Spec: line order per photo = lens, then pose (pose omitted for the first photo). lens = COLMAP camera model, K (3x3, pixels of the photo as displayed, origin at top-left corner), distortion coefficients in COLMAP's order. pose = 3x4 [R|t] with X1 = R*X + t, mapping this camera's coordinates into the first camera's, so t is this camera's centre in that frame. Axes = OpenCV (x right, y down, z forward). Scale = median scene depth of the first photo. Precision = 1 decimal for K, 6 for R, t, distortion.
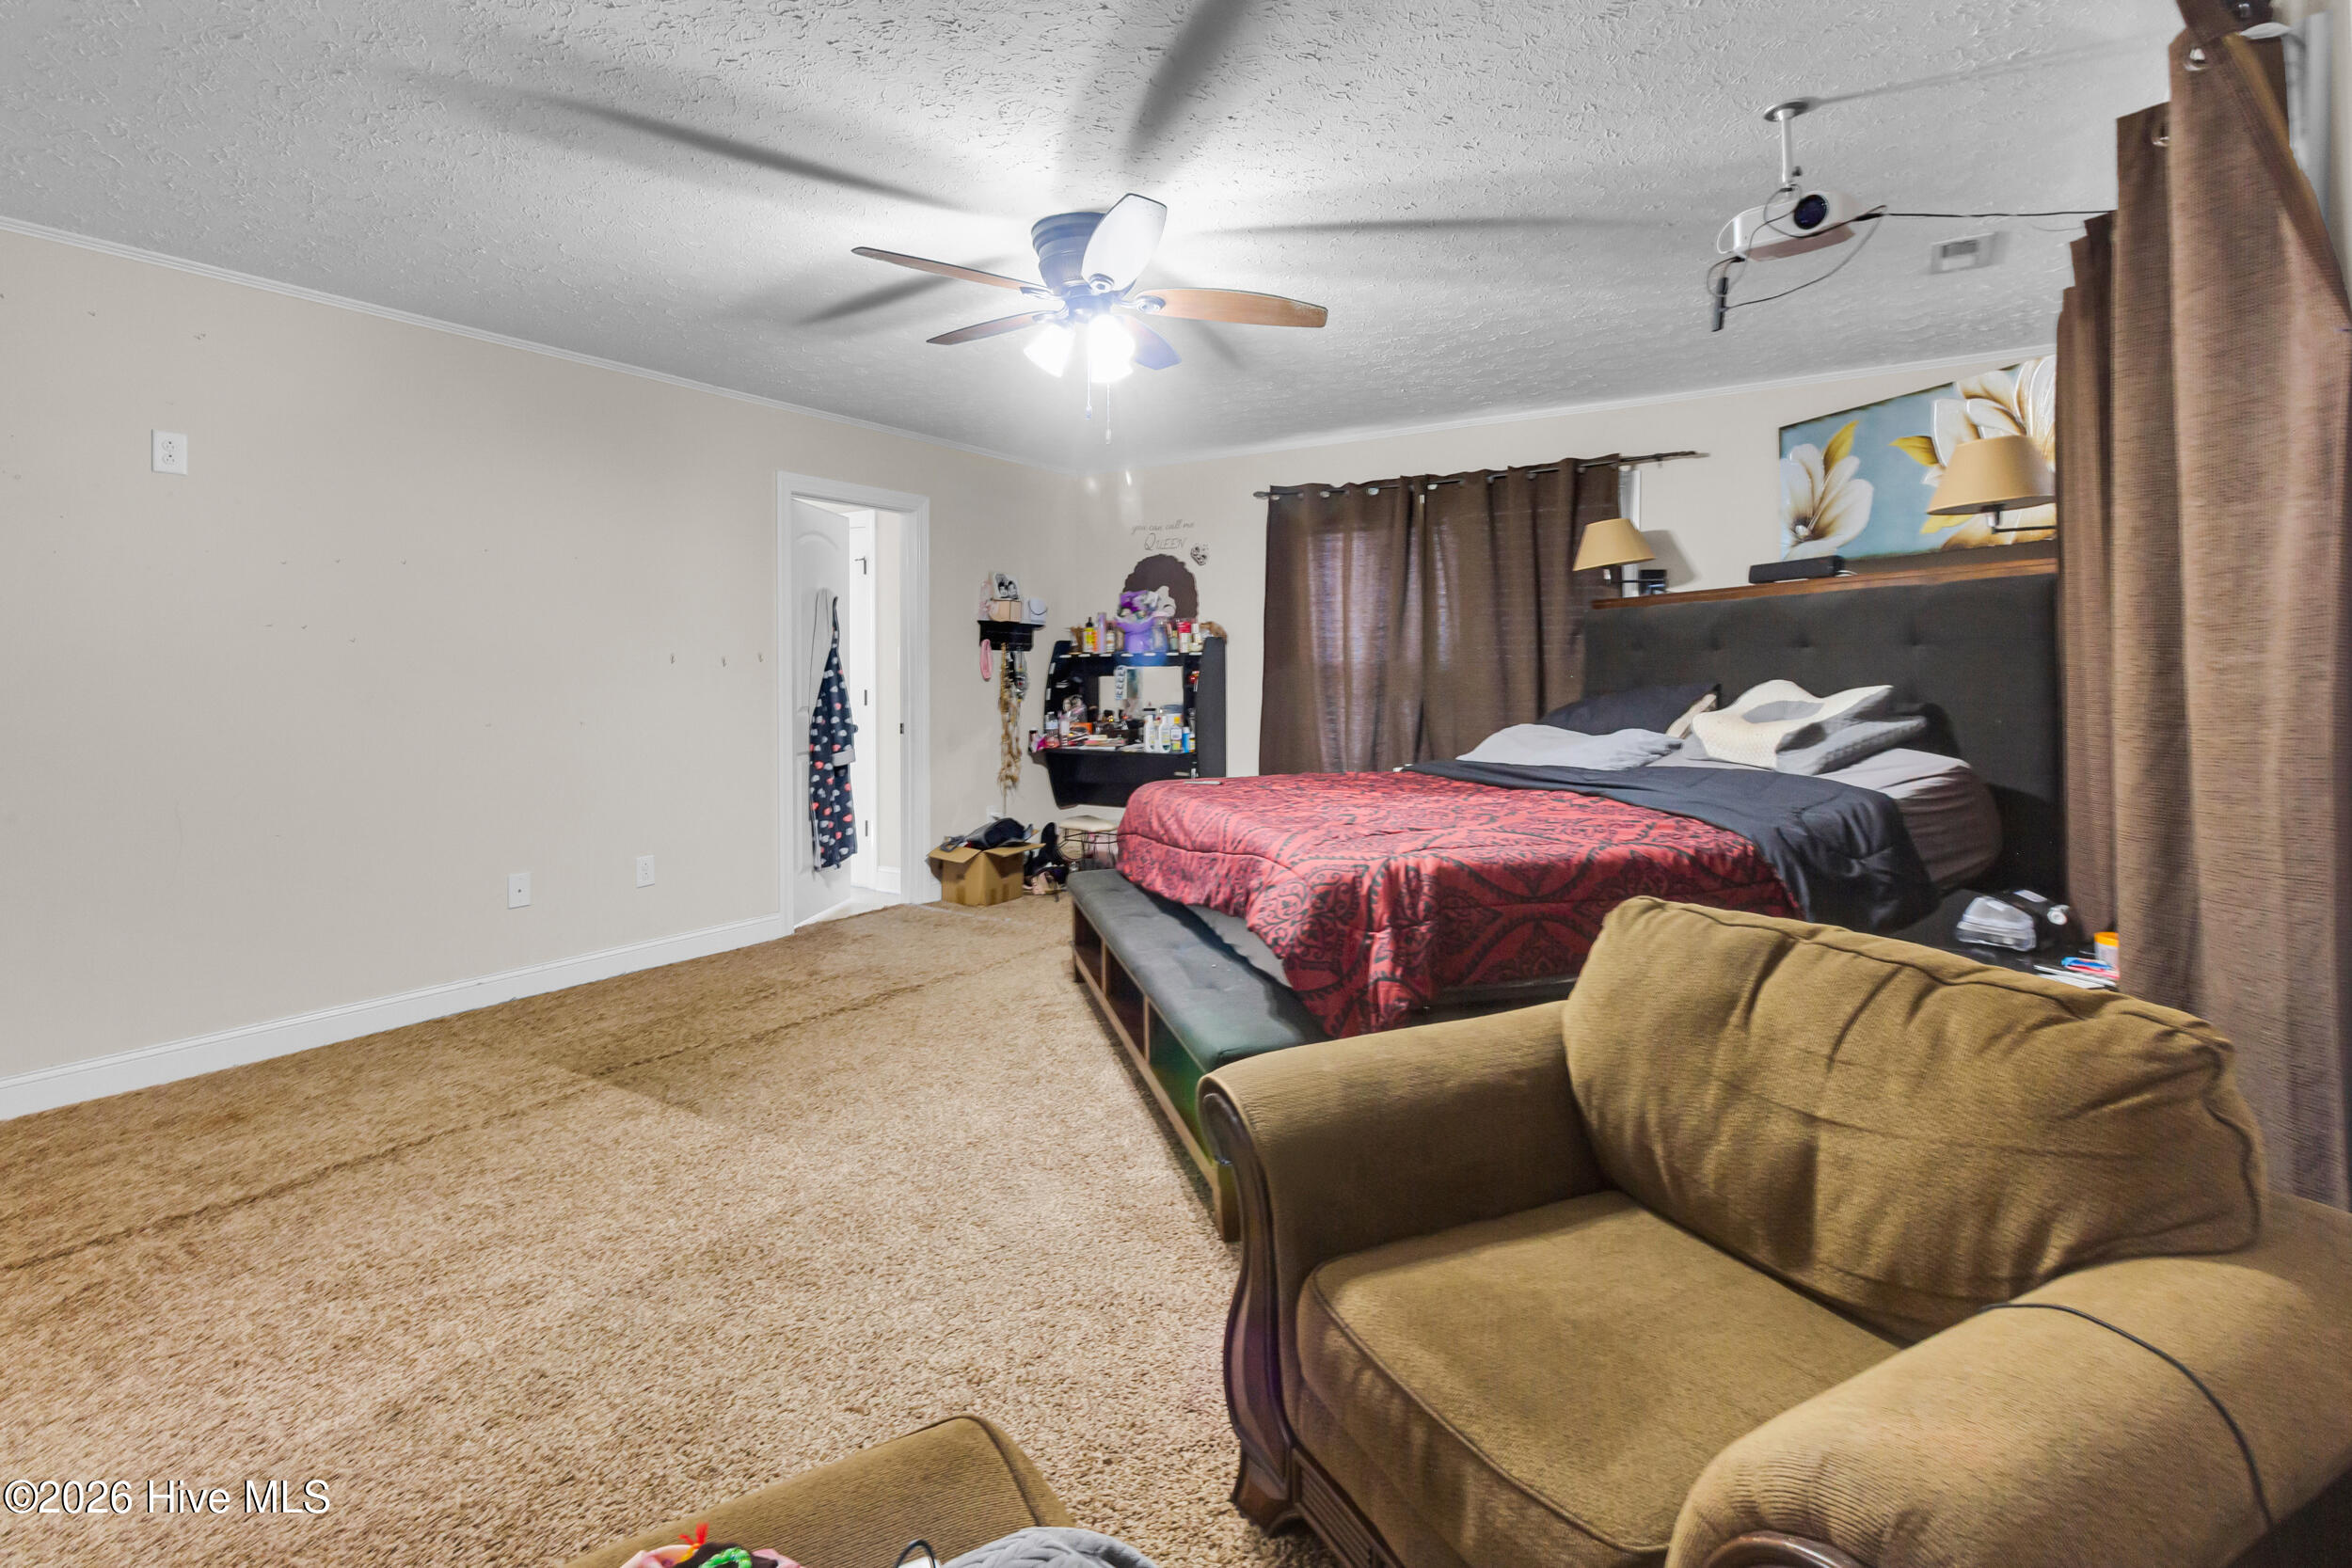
lens RADIAL K [[1112.3, 0, 1166.7], [0, 1112.3, 702.1], [0, 0, 1]] dist [-0.024167, 0.000117]
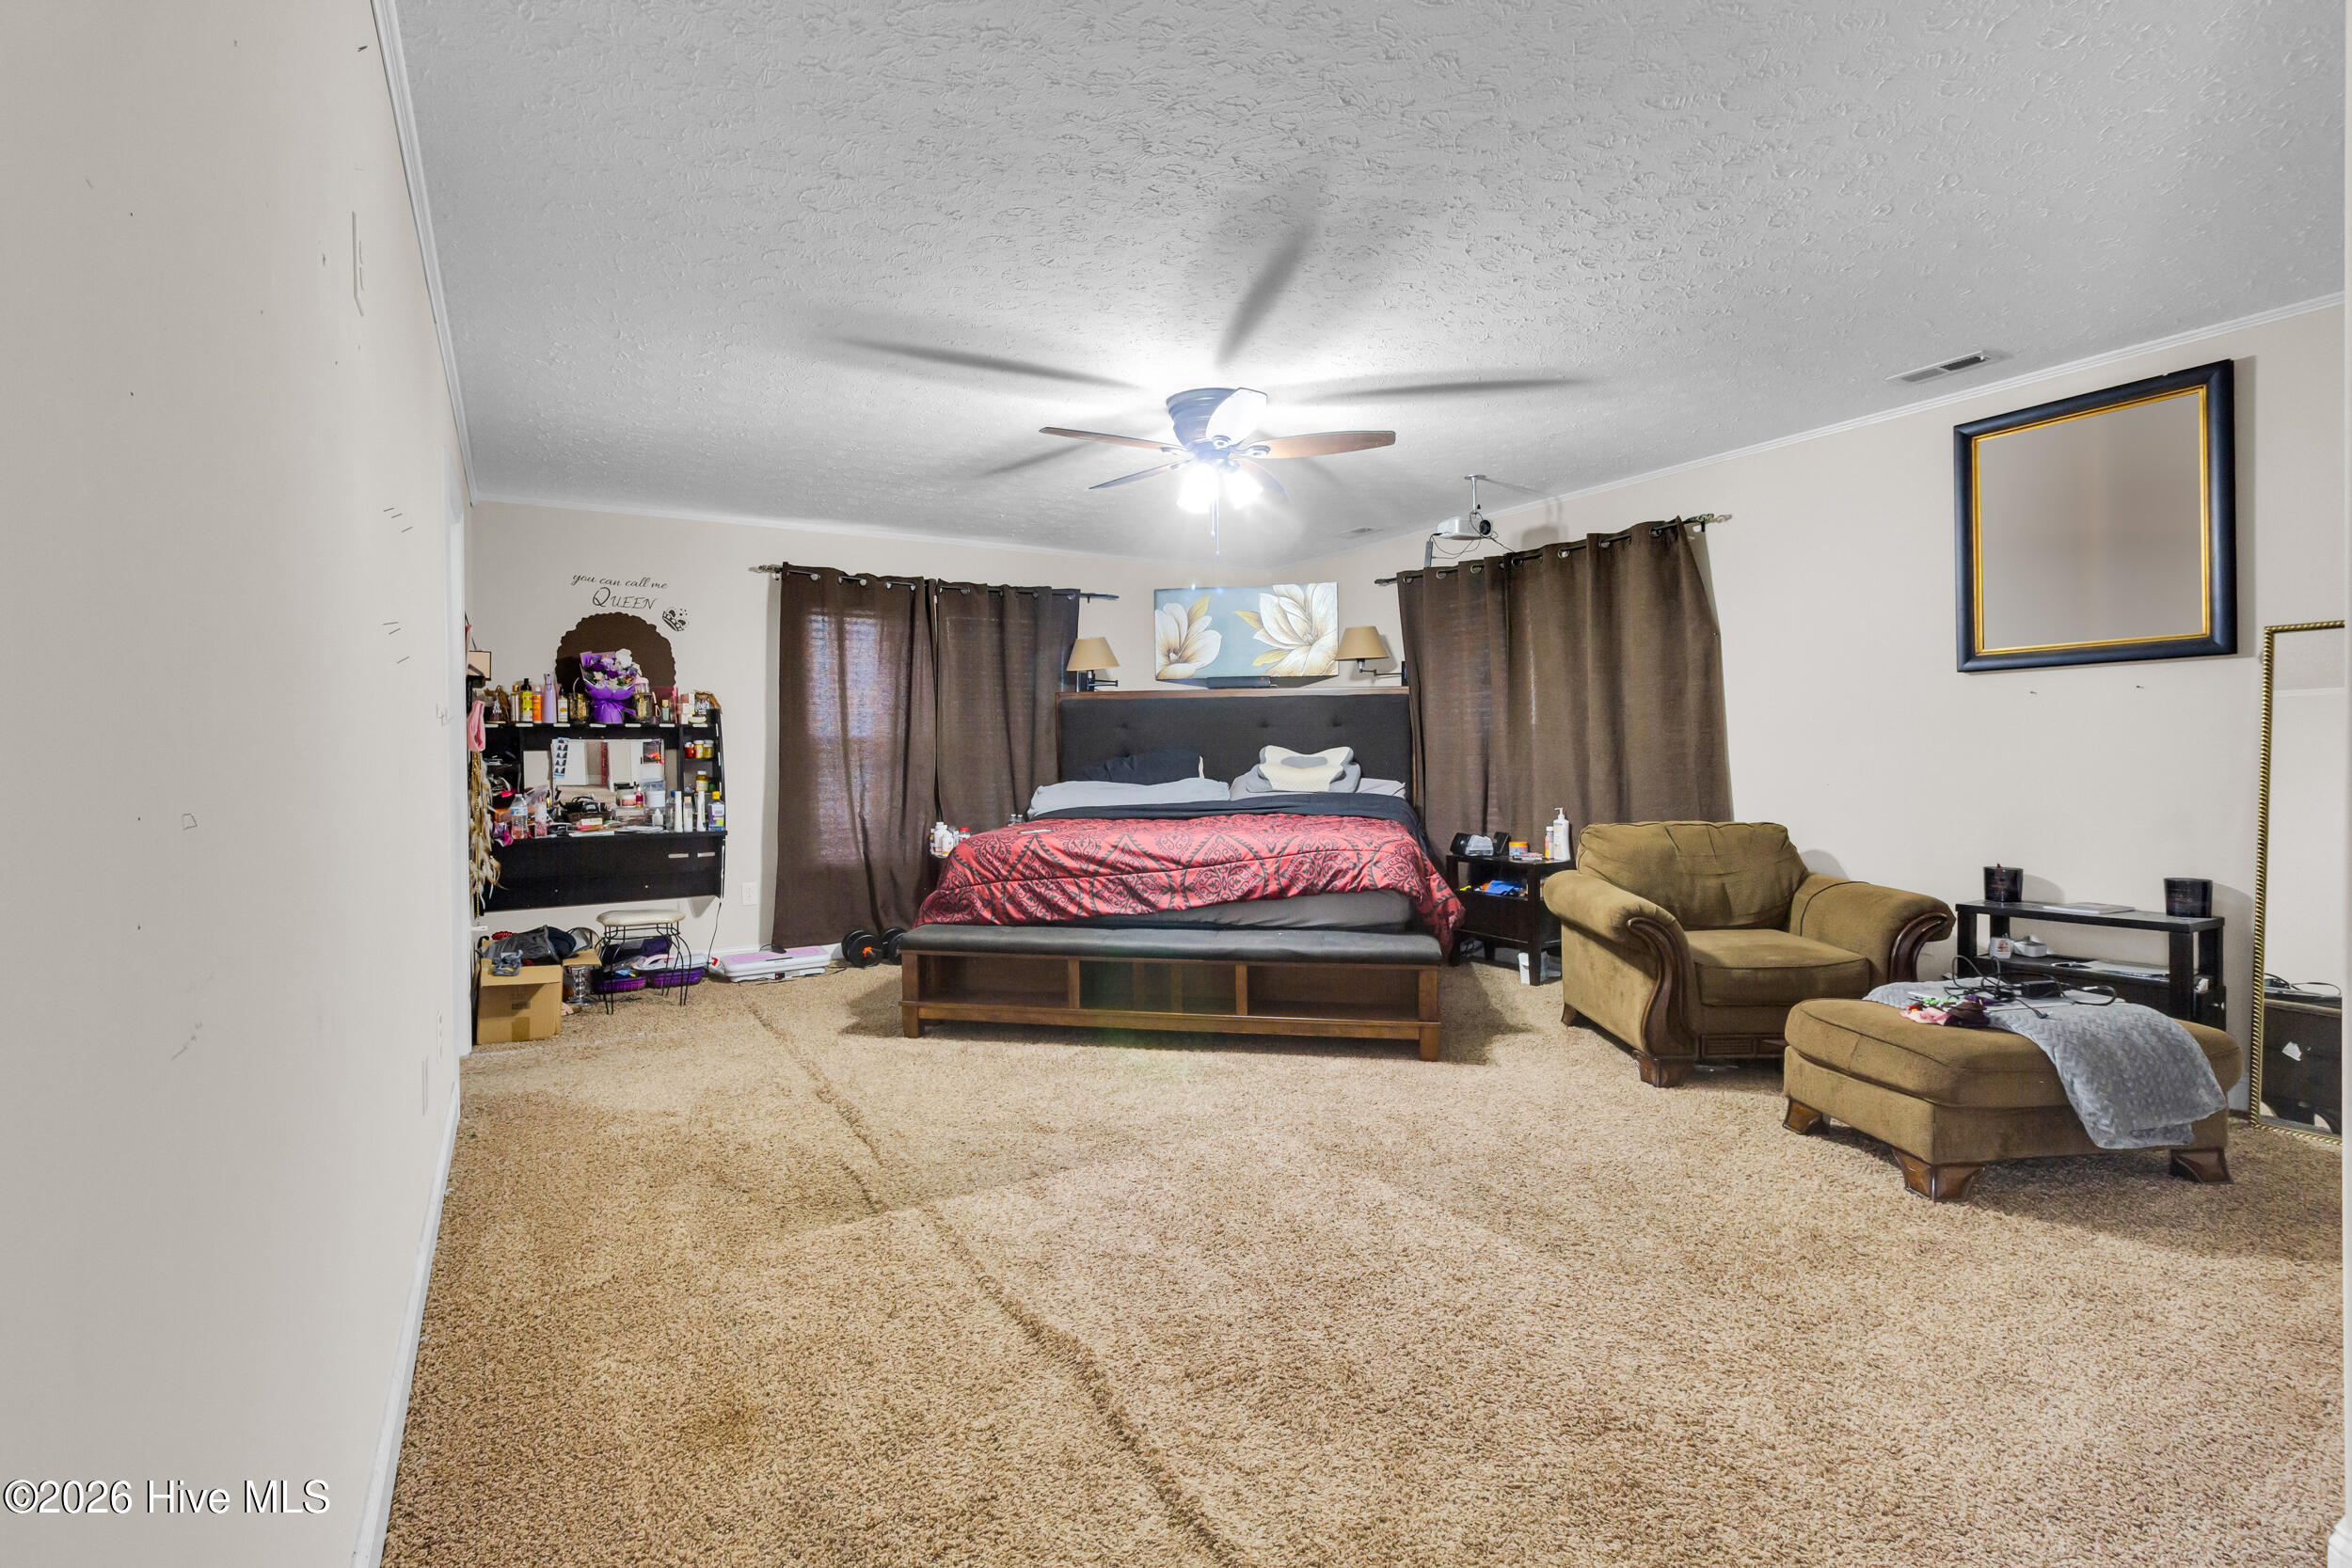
lens RADIAL K [[1091.6, 0, 1171.1], [0, 1091.6, 777.0], [0, 0, 1]] dist [0.000507, 0.000451]
pose [[0.424044, -0.017466, 0.905473, -0.681095], [0.033572, 0.999430, 0.003556, 0.010580], [-0.905019, 0.028890, 0.424389, 0.264308]]
